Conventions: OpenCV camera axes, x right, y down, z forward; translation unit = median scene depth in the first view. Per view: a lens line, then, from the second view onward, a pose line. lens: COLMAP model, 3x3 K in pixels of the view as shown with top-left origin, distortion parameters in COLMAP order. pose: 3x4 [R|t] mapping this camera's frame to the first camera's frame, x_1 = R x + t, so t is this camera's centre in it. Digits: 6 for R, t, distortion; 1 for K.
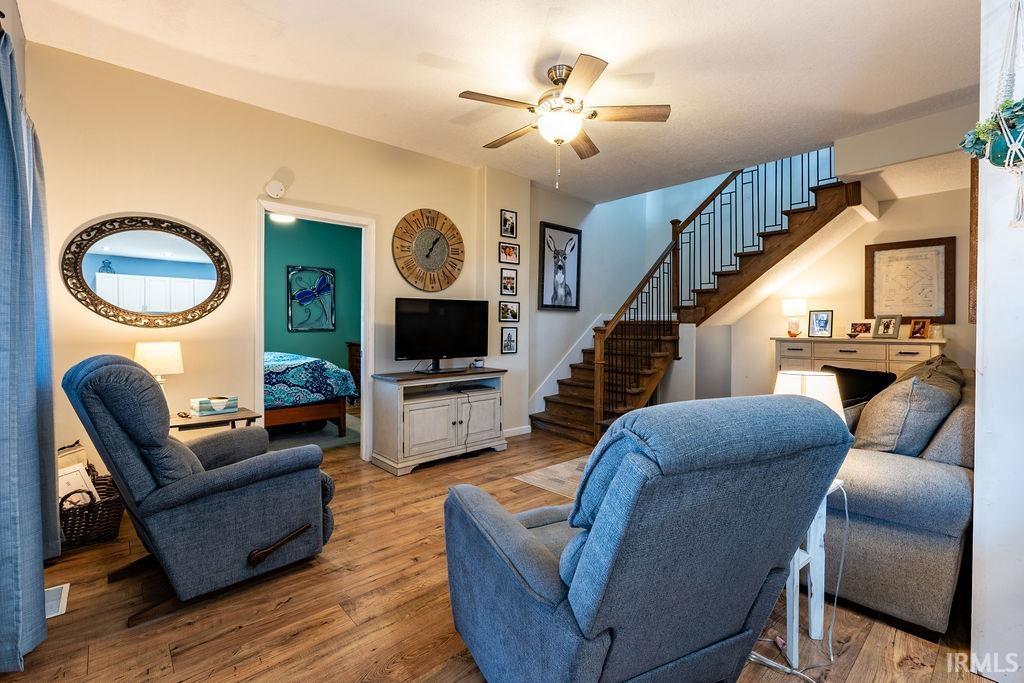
lens RADIAL K [[452.3, 0, 508.3], [0, 452.3, 323.8], [0, 0, 1]] dist [0.000551, 0.000121]
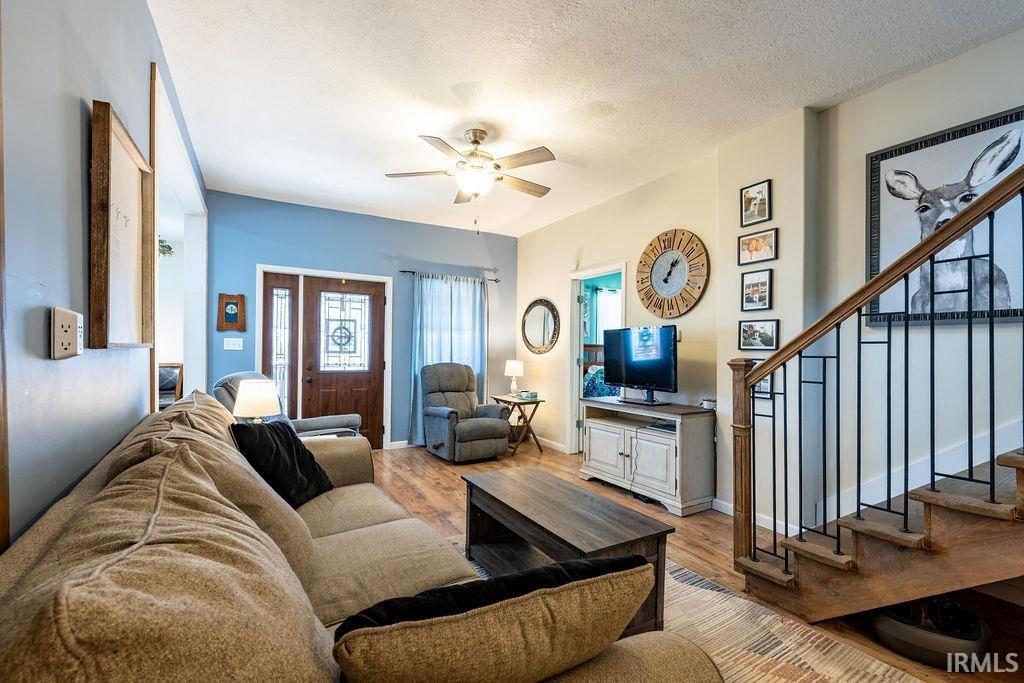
lens RADIAL K [[444.7, 0, 506.8], [0, 444.7, 346.1], [0, 0, 1]] dist [-0.000115, 0.000023]
pose [[-0.207075, -0.013870, -0.978227, 0.723667], [-0.006380, 0.999897, -0.012827, -0.000195], [0.978304, 0.003585, -0.207142, 0.786151]]
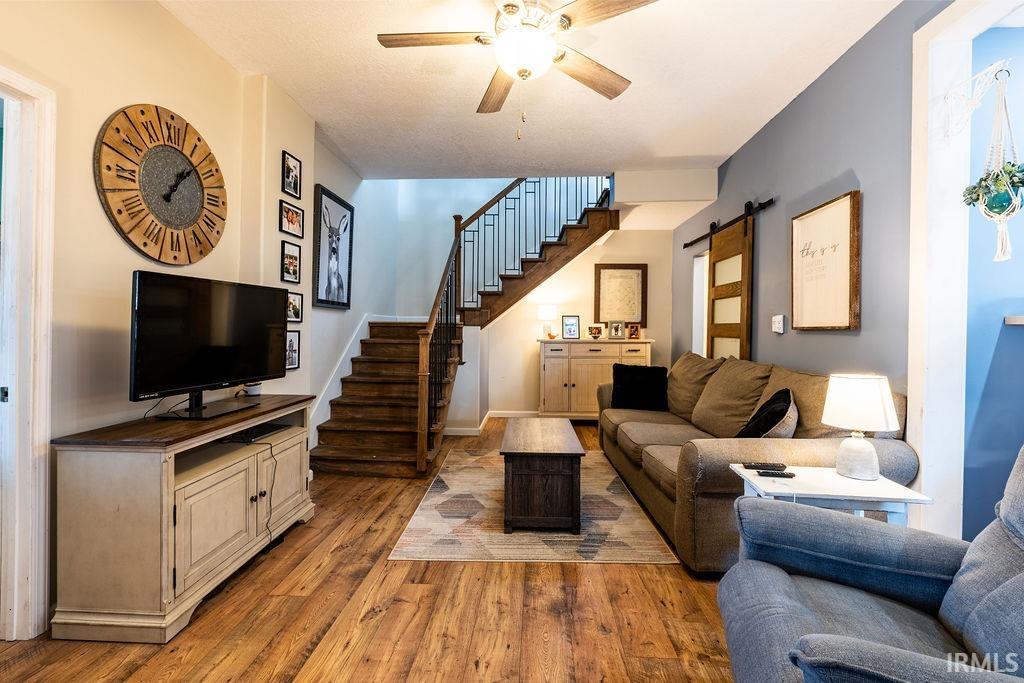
lens RADIAL K [[449.8, 0, 512.1], [0, 449.8, 327.1], [0, 0, 1]] dist [-0.000507, -0.000133]
pose [[0.705134, 0.004221, 0.709061, -0.242208], [-0.007454, 0.999971, 0.001460, -0.000779], [-0.709035, -0.006315, 0.705145, 0.302946]]
